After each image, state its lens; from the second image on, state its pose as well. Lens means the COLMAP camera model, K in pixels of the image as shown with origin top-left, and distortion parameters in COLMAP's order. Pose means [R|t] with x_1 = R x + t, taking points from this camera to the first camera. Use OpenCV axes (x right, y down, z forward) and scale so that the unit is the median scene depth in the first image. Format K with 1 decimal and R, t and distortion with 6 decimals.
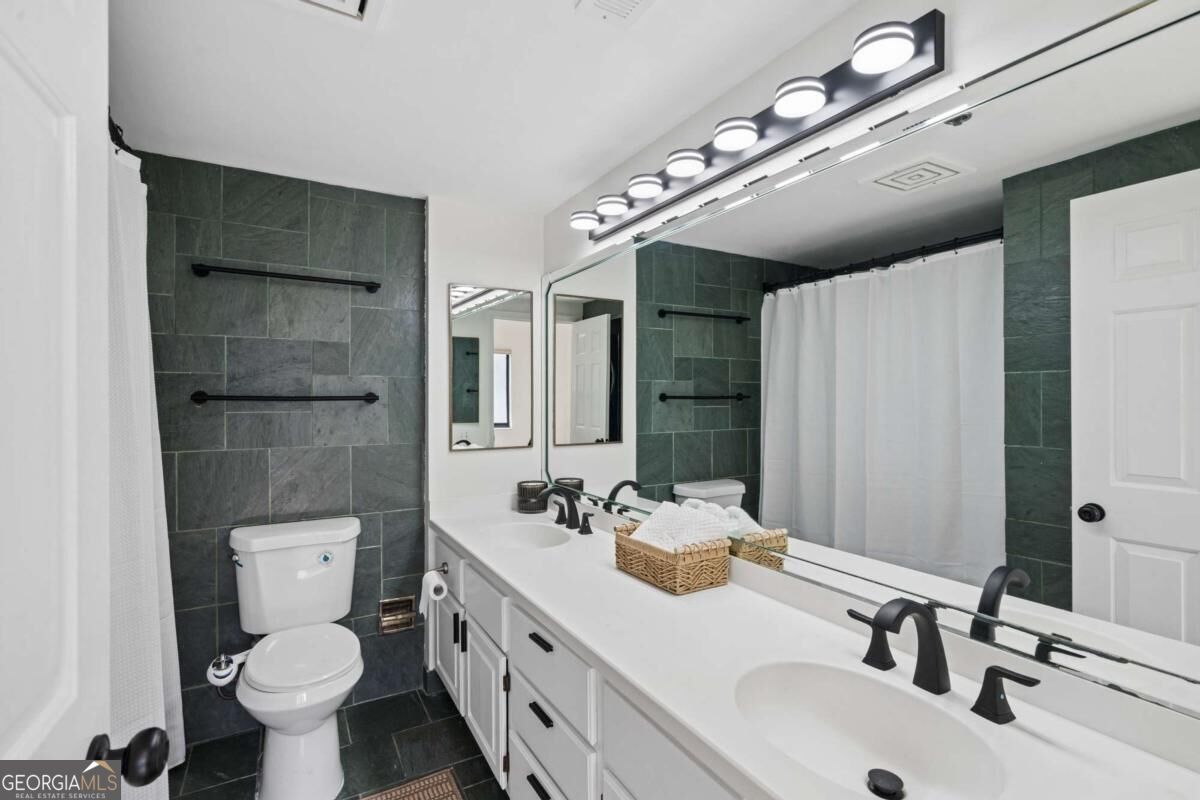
lens RADIAL K [[551.2, 0, 595.0], [0, 551.2, 401.3], [0, 0, 1]] dist [0.004446, 0.000593]
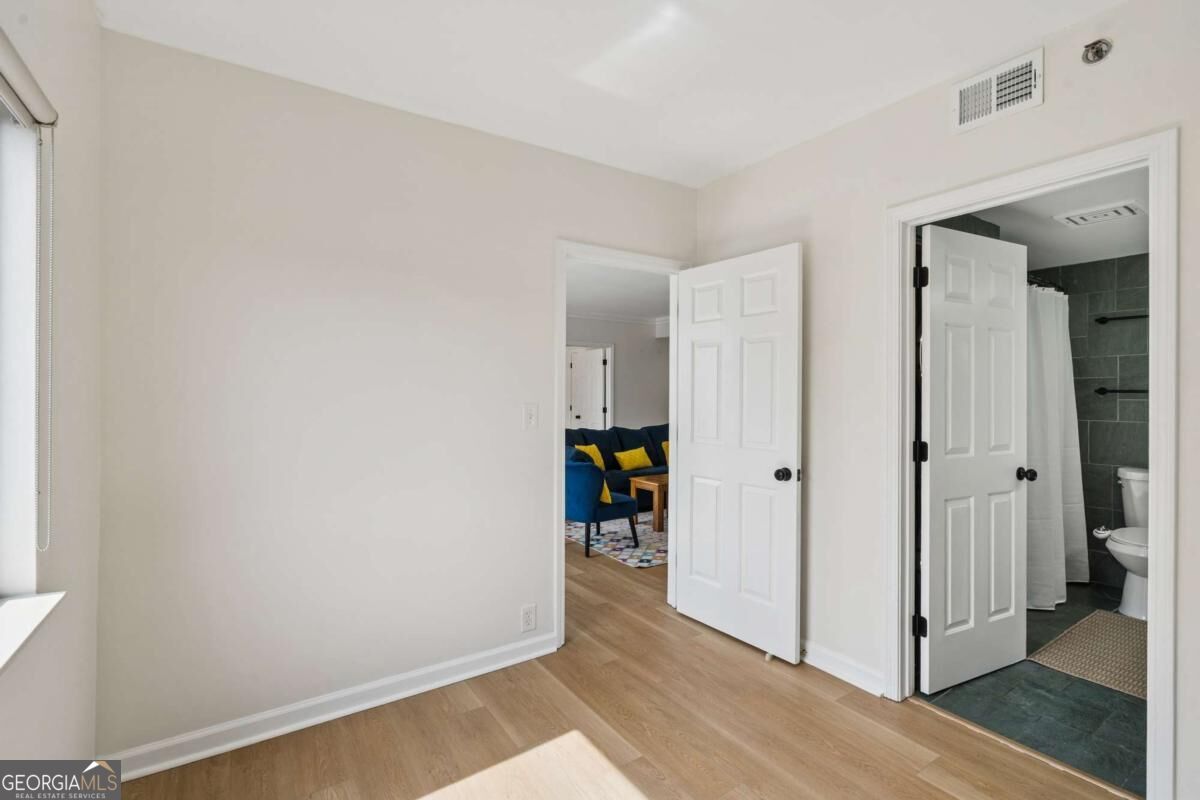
lens RADIAL K [[551.2, 0, 596.3], [0, 551.2, 396.3], [0, 0, 1]] dist [0.004446, 0.000593]
pose [[0.073473, 0.005311, -0.997283, 0.959849], [0.002214, 0.999982, 0.005488, -0.003692], [0.997295, -0.002611, 0.073460, -0.772802]]
